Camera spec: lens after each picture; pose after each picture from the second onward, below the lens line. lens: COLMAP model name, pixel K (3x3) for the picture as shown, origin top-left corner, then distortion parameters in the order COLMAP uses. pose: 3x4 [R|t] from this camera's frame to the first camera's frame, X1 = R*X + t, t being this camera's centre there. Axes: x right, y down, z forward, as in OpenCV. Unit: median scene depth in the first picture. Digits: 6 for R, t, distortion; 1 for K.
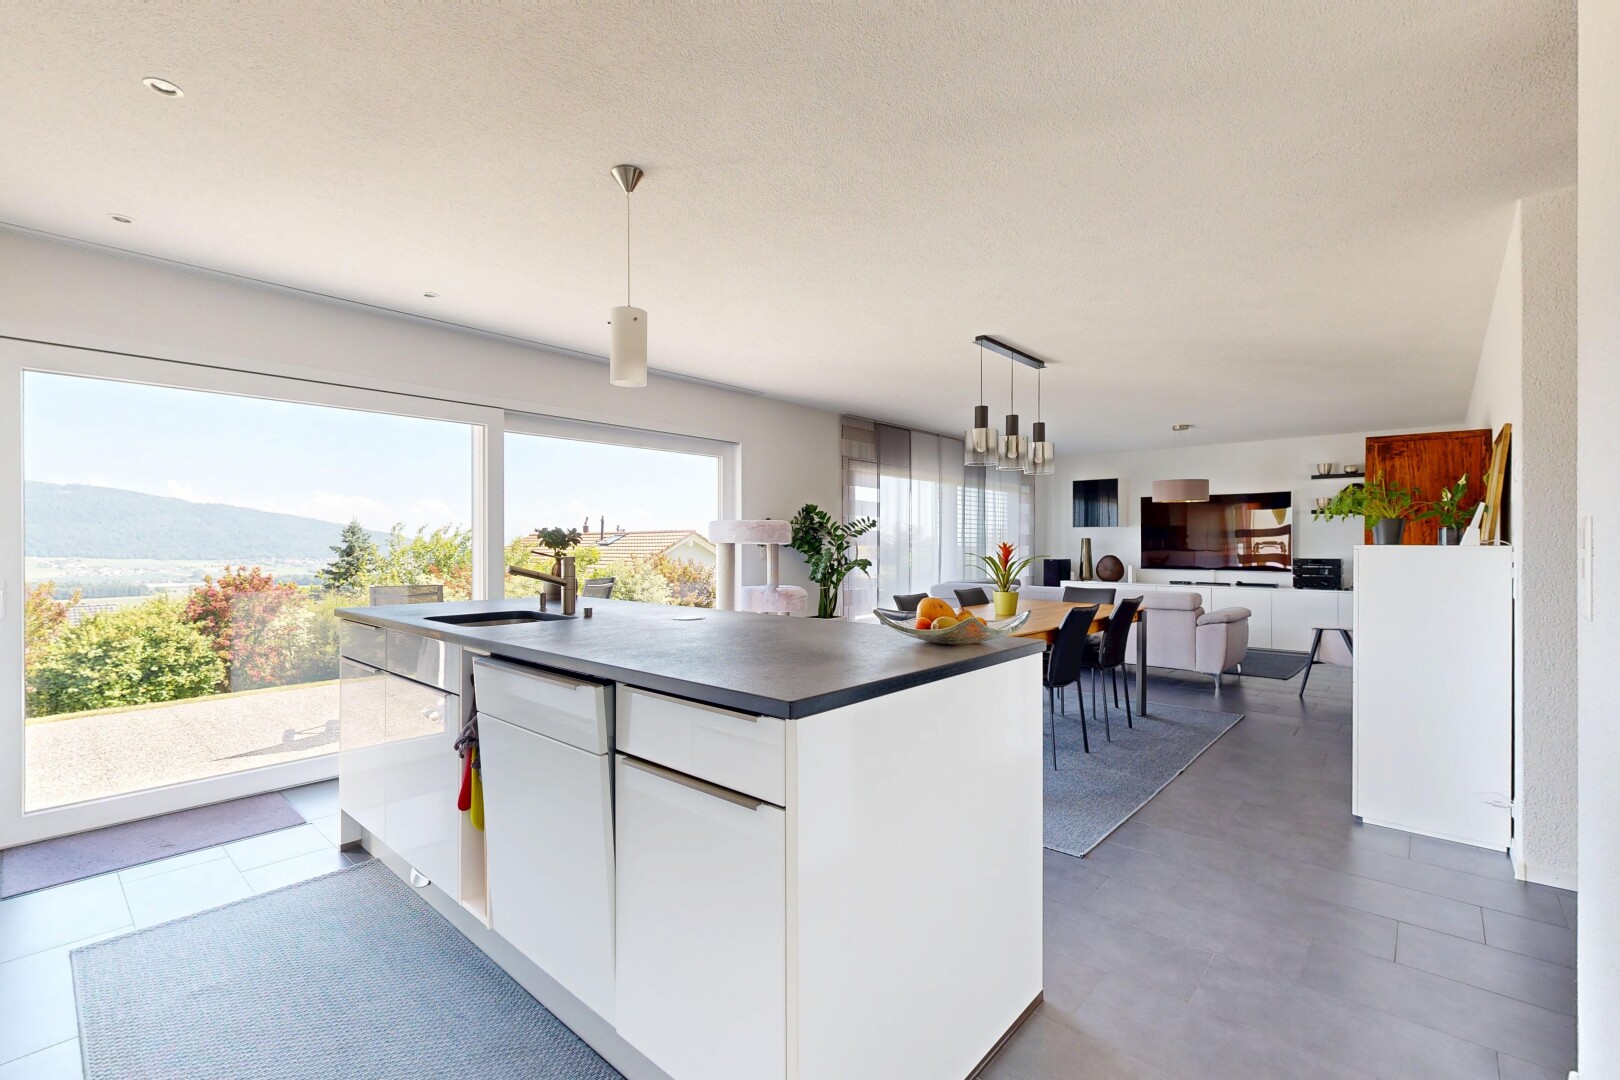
lens RADIAL K [[703.9, 0, 810.5], [0, 703.9, 545.4], [0, 0, 1]] dist [0.002069, 0.000287]
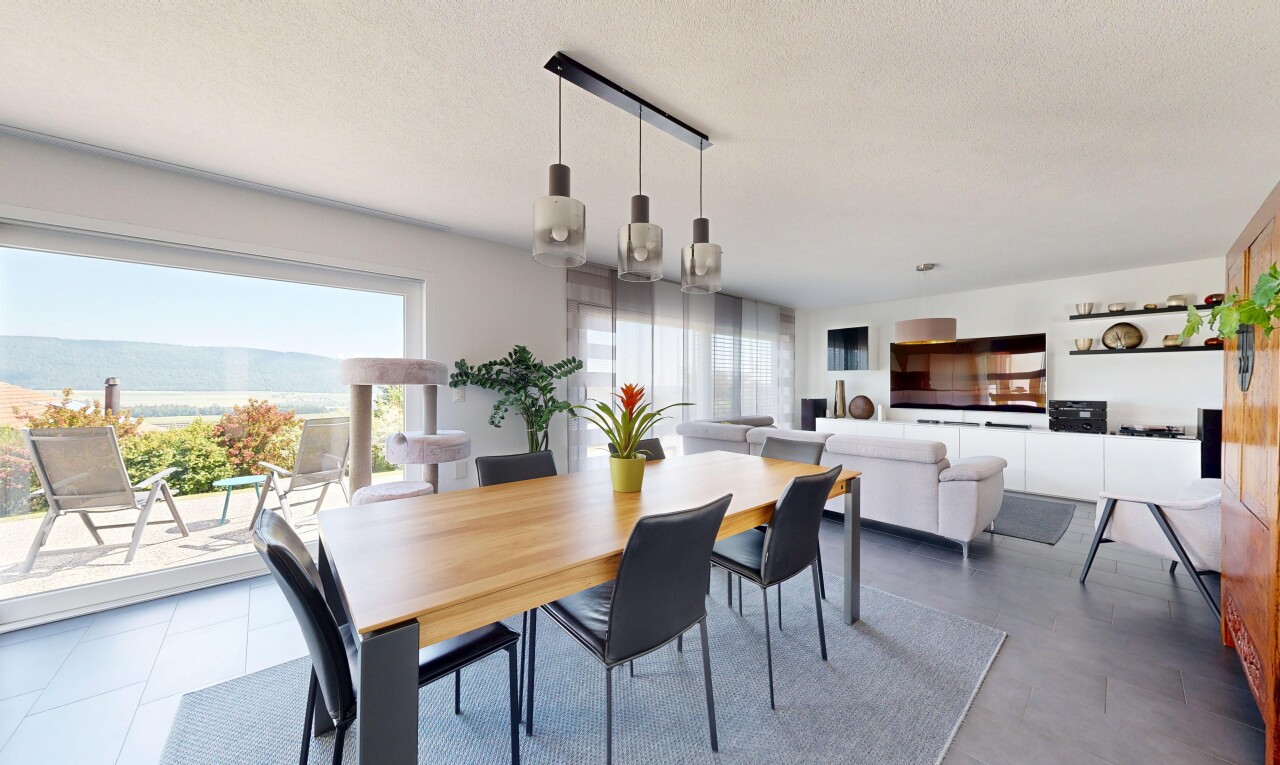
lens RADIAL K [[429.3, 0, 639.2], [0, 429.3, 385.3], [0, 0, 1]] dist [-0.001205, 0.000054]
pose [[0.991875, 0.000561, -0.127217, 0.184284], [-0.000801, 0.999998, -0.001836, -0.000855], [0.127215, 0.001923, 0.991873, 0.317880]]
